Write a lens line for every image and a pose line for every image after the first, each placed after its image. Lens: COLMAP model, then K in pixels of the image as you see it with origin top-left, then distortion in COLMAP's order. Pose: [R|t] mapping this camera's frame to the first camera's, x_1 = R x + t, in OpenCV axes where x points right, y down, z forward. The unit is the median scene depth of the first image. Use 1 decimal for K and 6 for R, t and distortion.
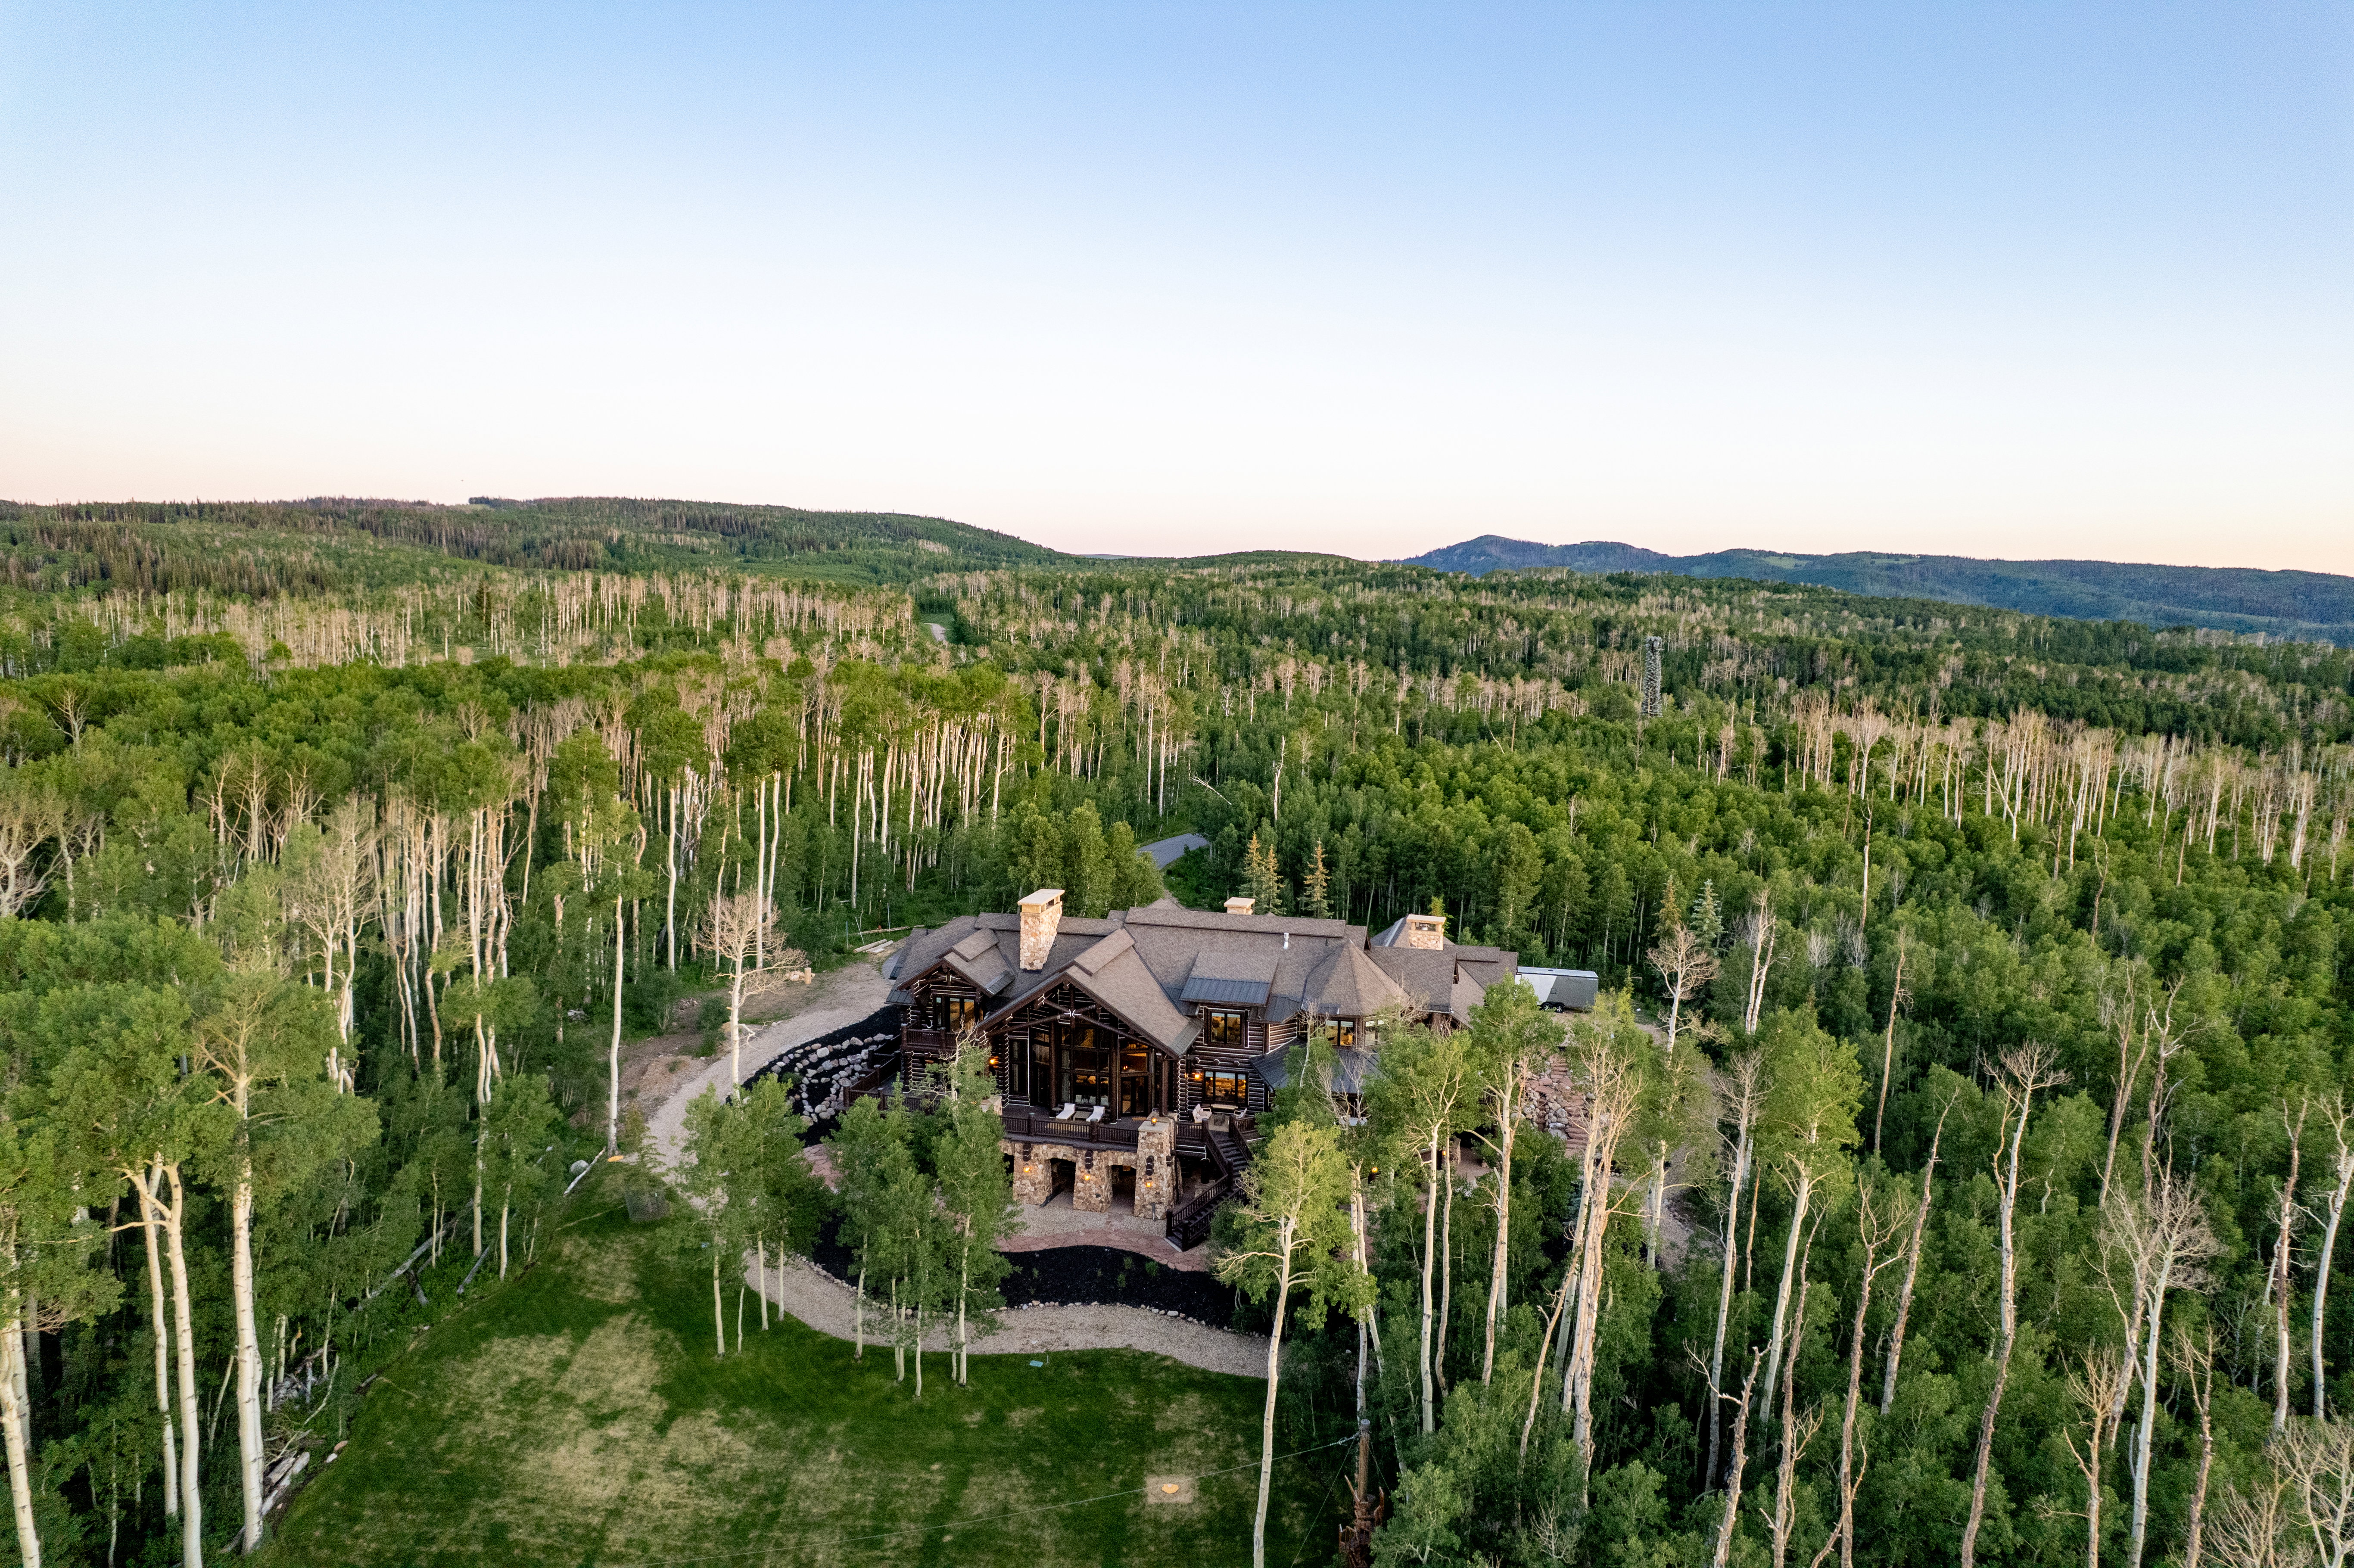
lens RADIAL K [[1512.9, 0, 1177.0], [0, 1512.9, 784.0], [0, 0, 1]] dist [-0.079101, 0.066689]
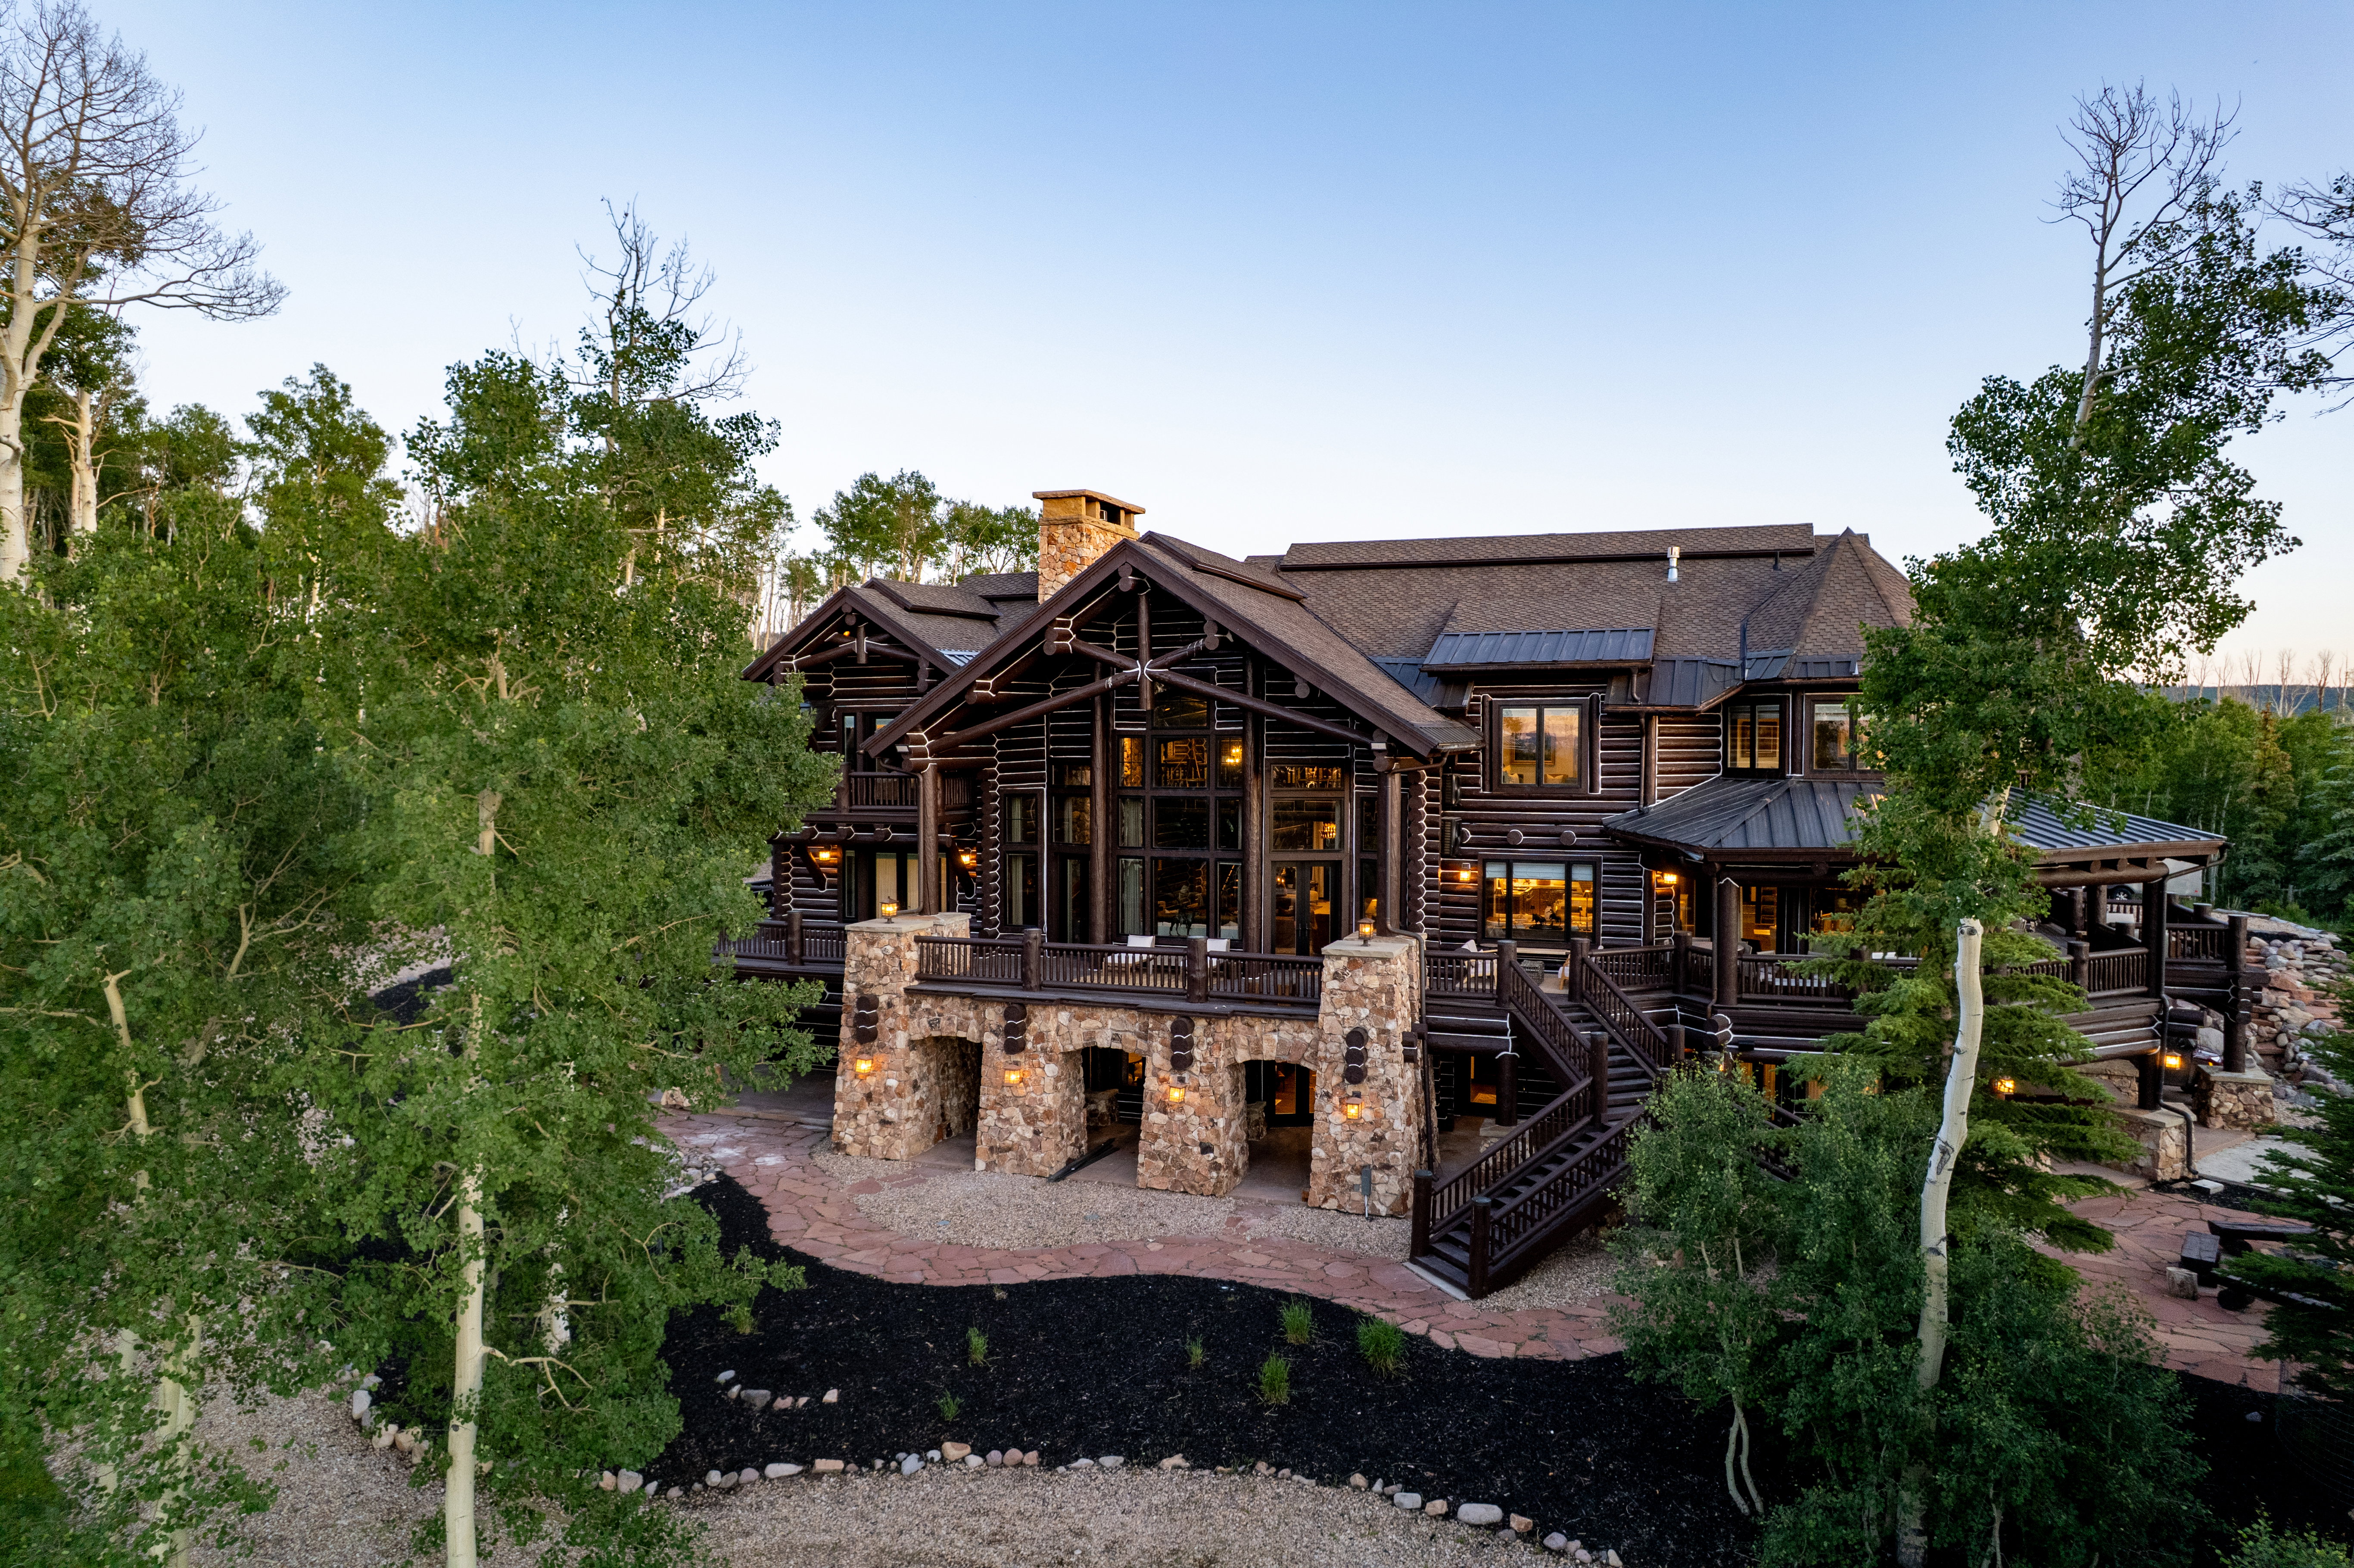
lens RADIAL K [[1512.9, 0, 1177.0], [0, 1512.9, 784.0], [0, 0, 1]] dist [-0.079101, 0.066689]
pose [[0.995570, -0.001806, -0.094008, -0.004333], [-0.006915, 0.995702, -0.092360, 0.037007], [0.093771, 0.092601, 0.991278, 0.107175]]
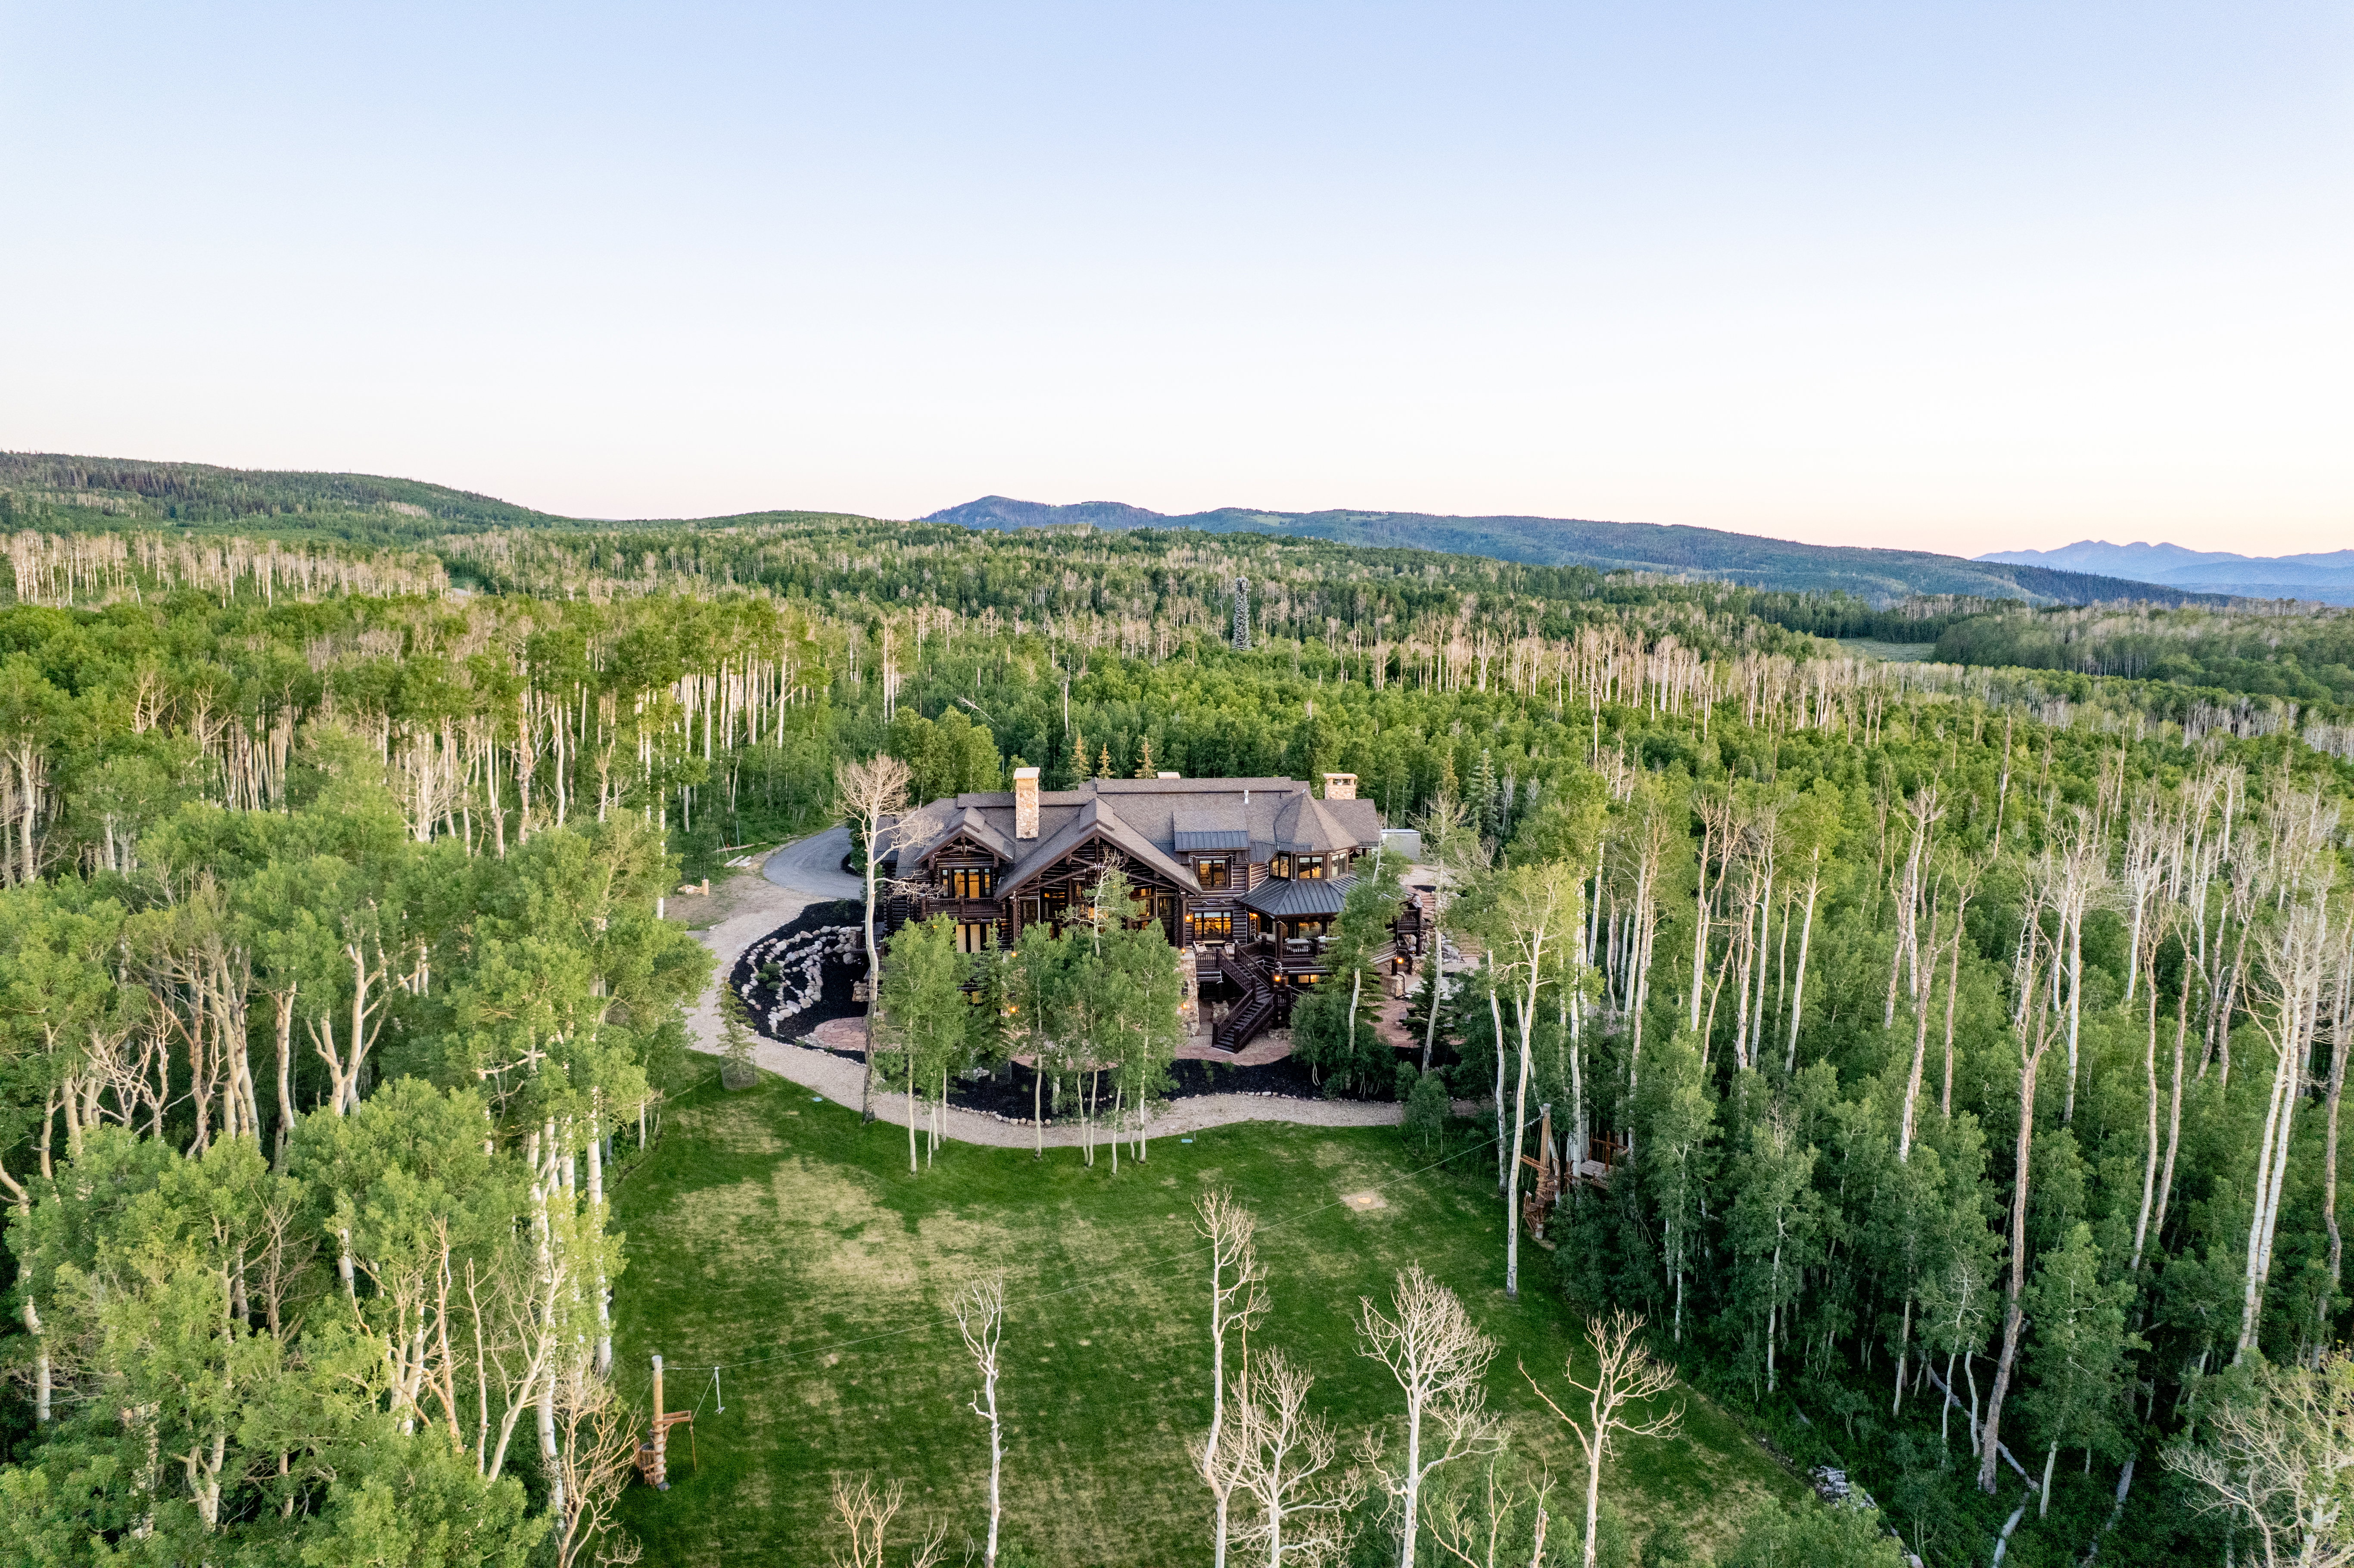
lens RADIAL K [[1512.9, 0, 1177.0], [0, 1512.9, 784.0], [0, 0, 1]] dist [-0.079101, 0.066689]
pose [[0.946194, -0.057327, 0.318481, -0.063150], [0.049573, 0.998245, 0.032408, 0.009813], [-0.319780, -0.014876, 0.947375, -0.014467]]
